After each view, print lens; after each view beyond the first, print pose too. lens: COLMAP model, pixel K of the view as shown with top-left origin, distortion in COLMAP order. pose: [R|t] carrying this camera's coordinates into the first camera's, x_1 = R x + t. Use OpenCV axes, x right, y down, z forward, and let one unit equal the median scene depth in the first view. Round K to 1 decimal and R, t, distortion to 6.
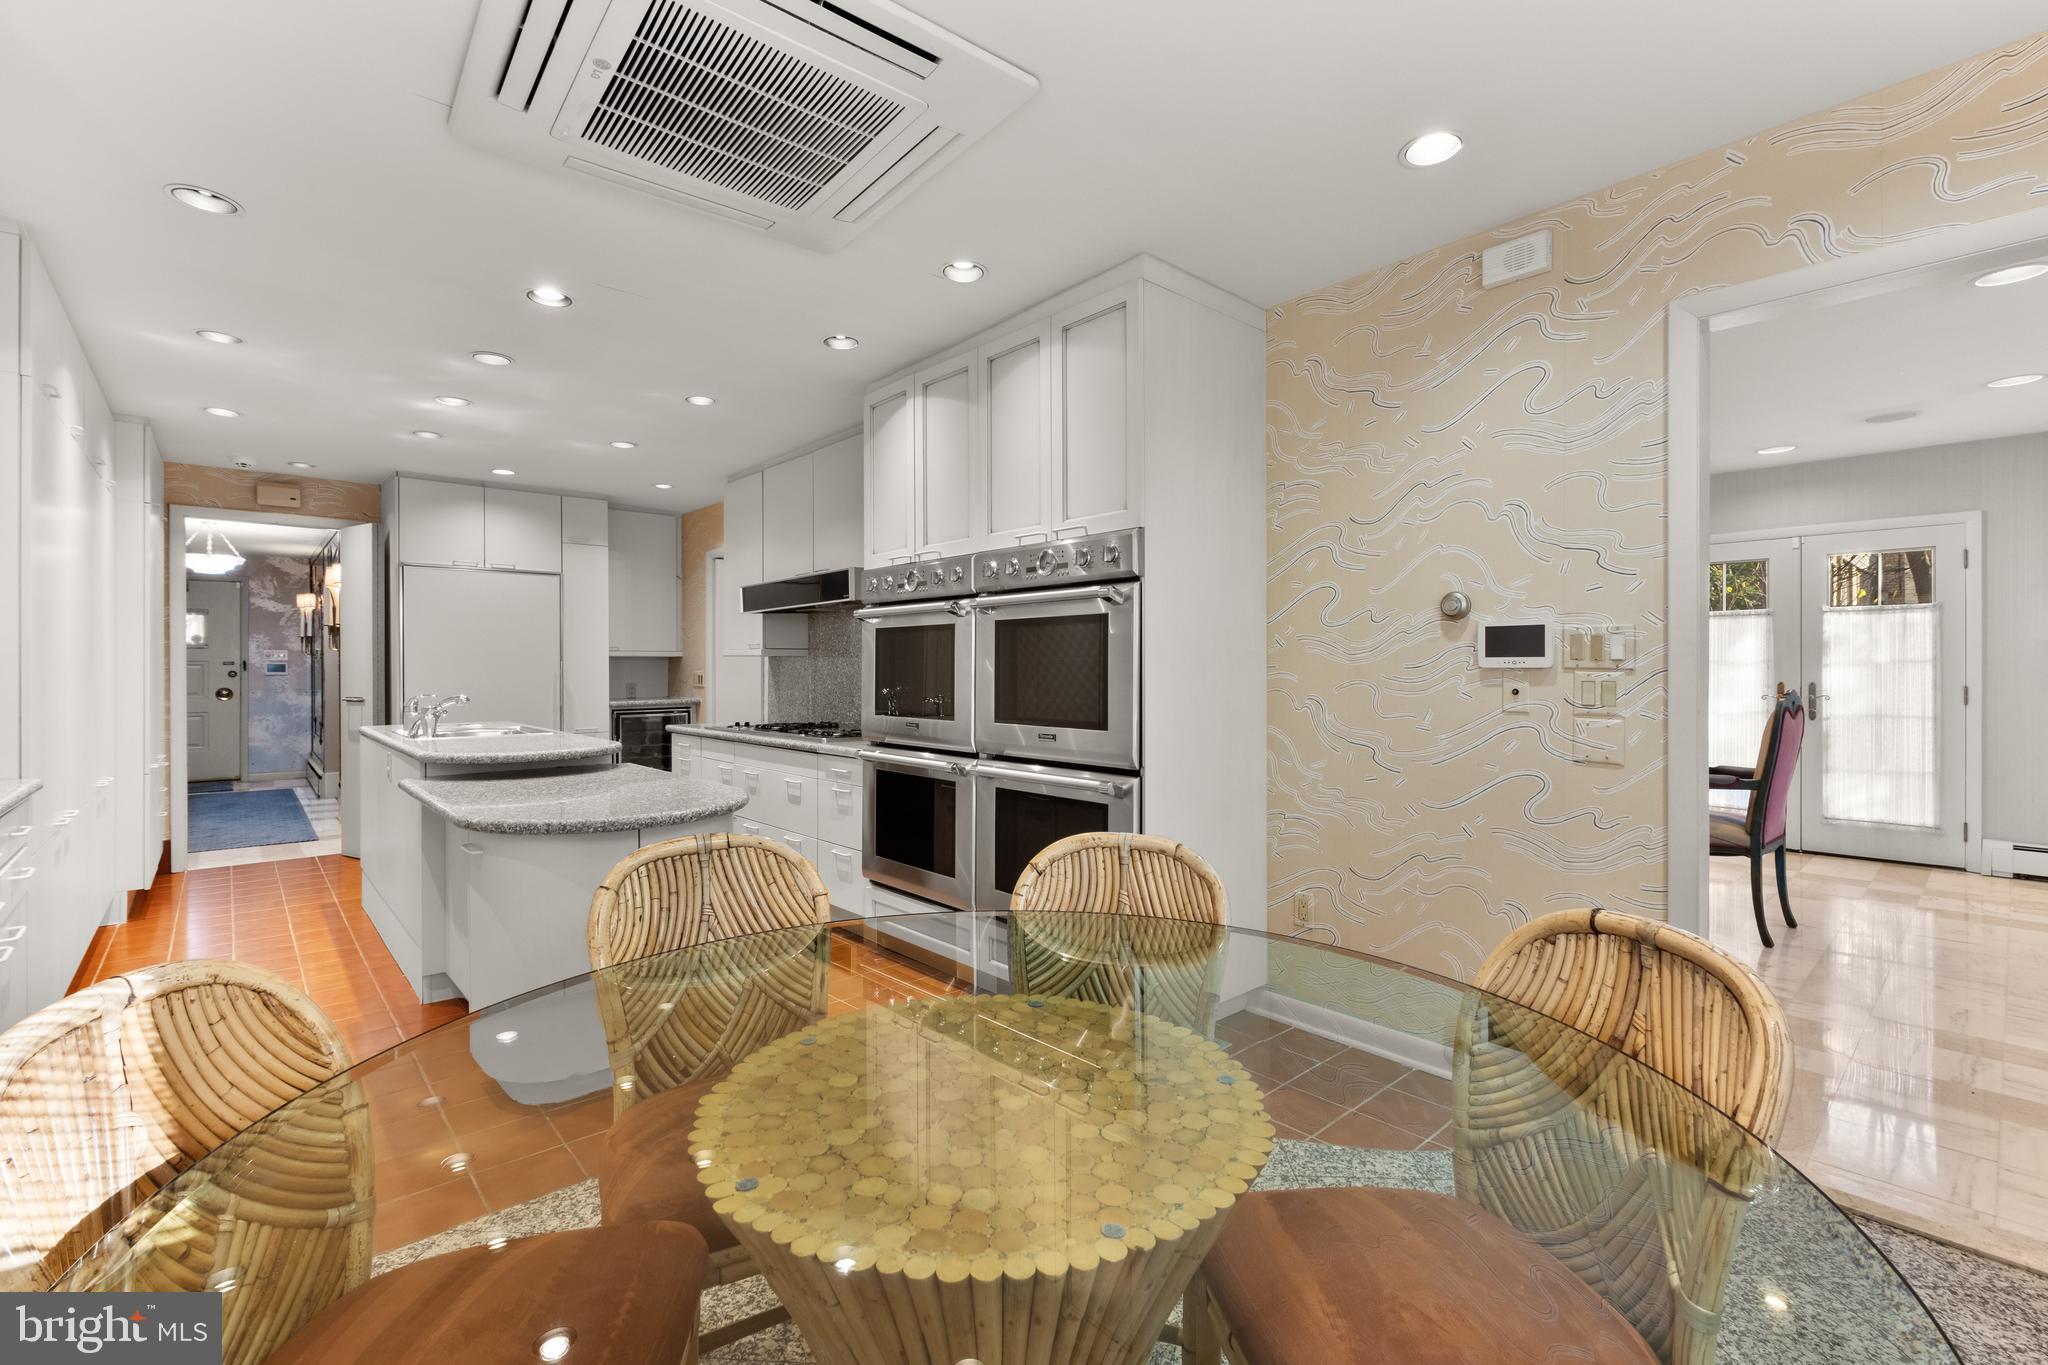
lens RADIAL K [[889.7, 0, 1023.5], [0, 889.7, 675.0], [0, 0, 1]] dist [-0.003377, 0.000016]
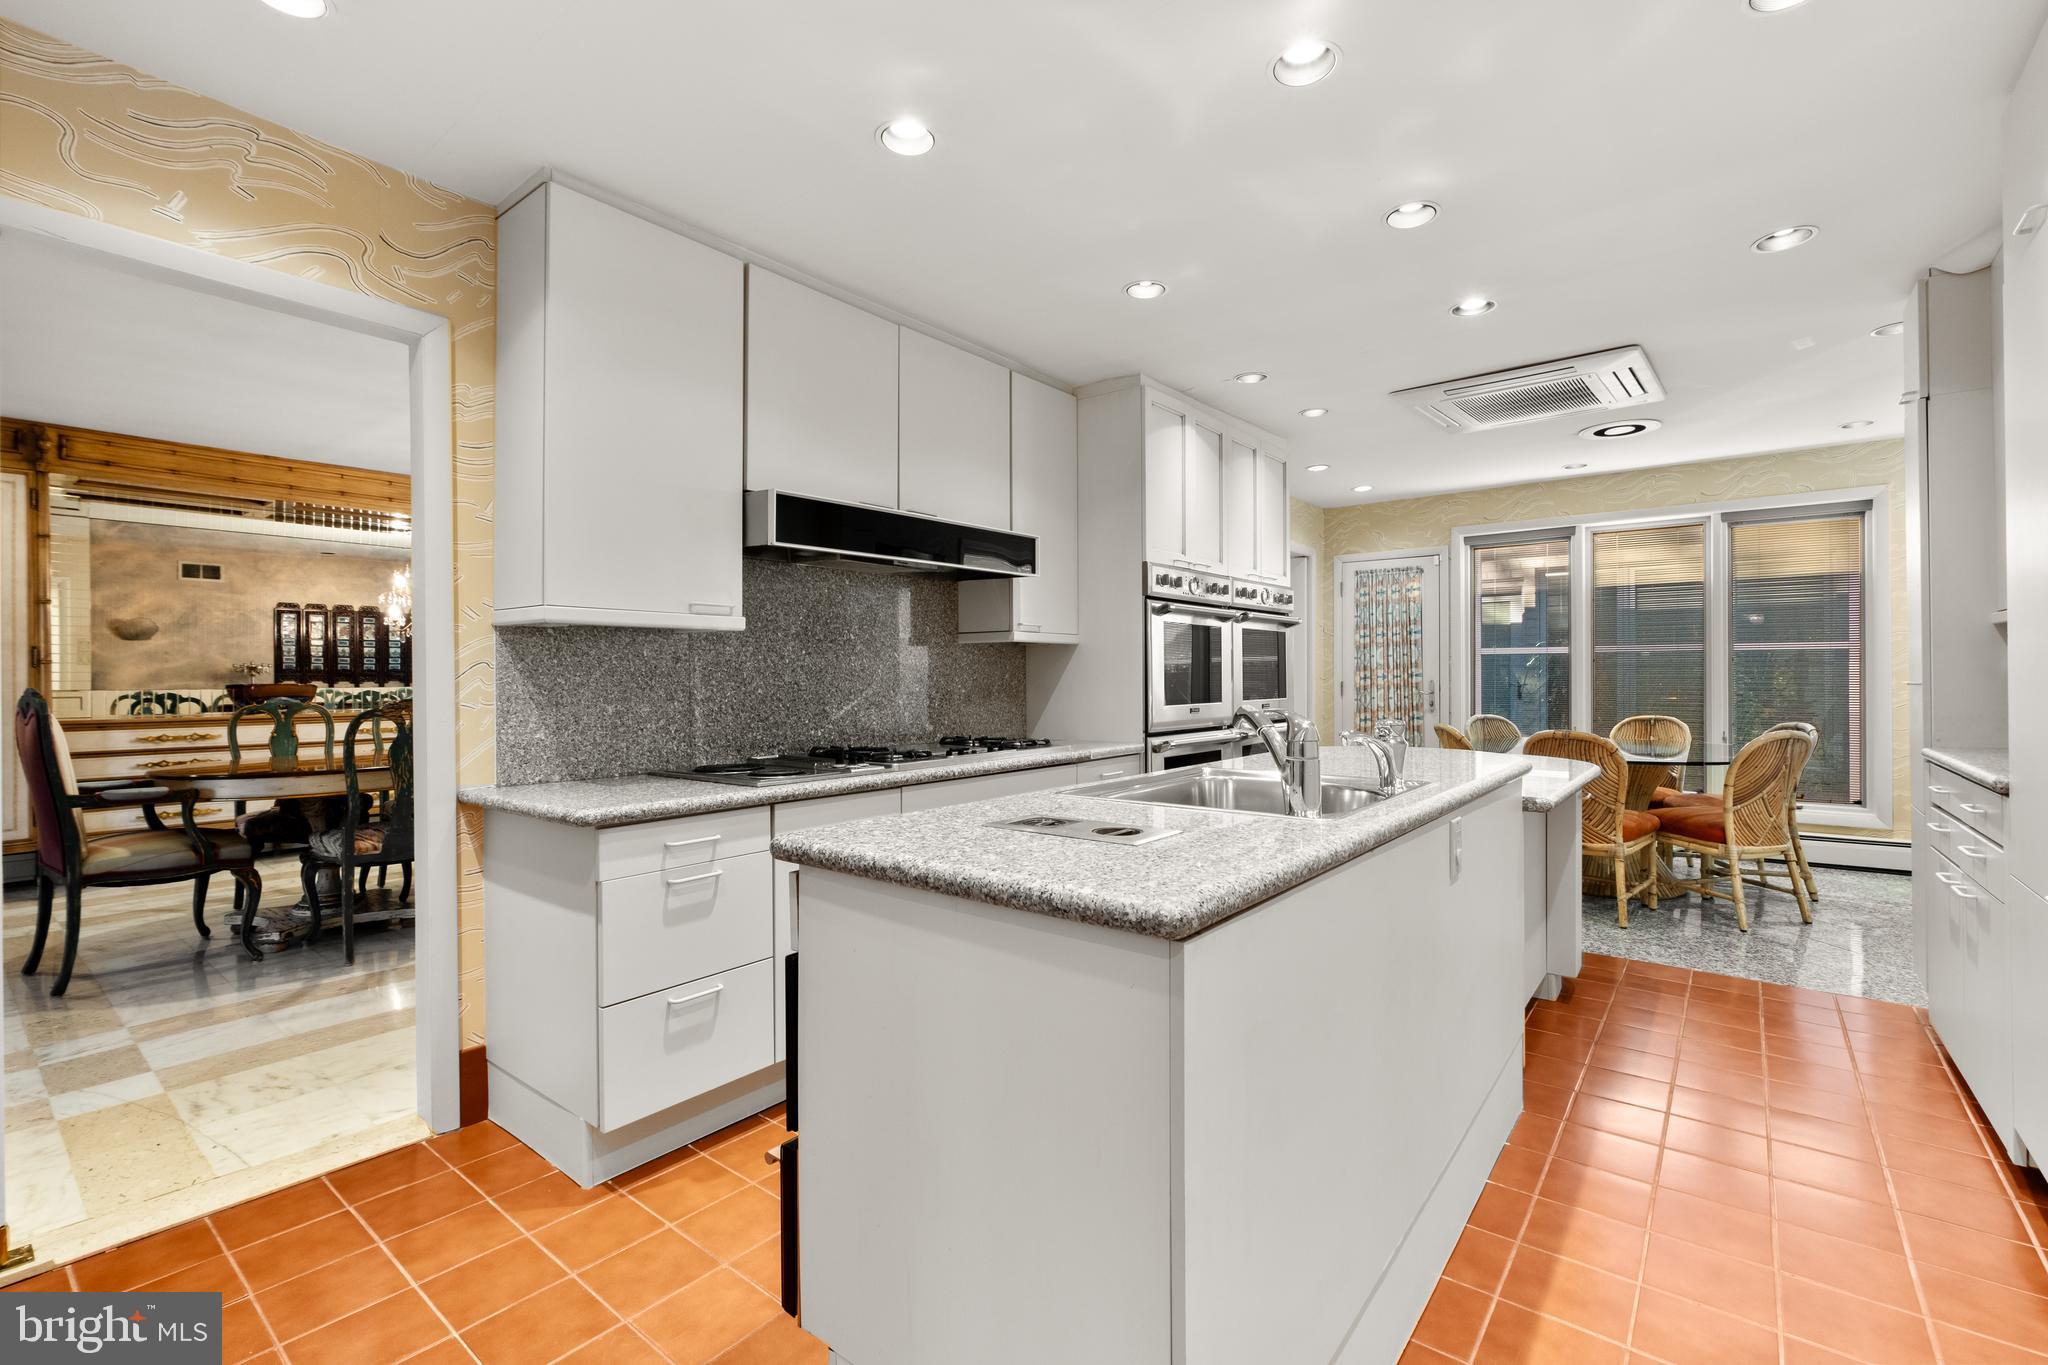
lens RADIAL K [[889.7, 0, 1034.9], [0, 889.7, 675.4], [0, 0, 1]] dist [-0.003377, 0.000016]
pose [[-0.169742, 0.002837, 0.985485, -0.773084], [0.013254, 0.999912, -0.000595, 0.005851], [-0.985399, 0.012961, -0.169764, 0.880406]]
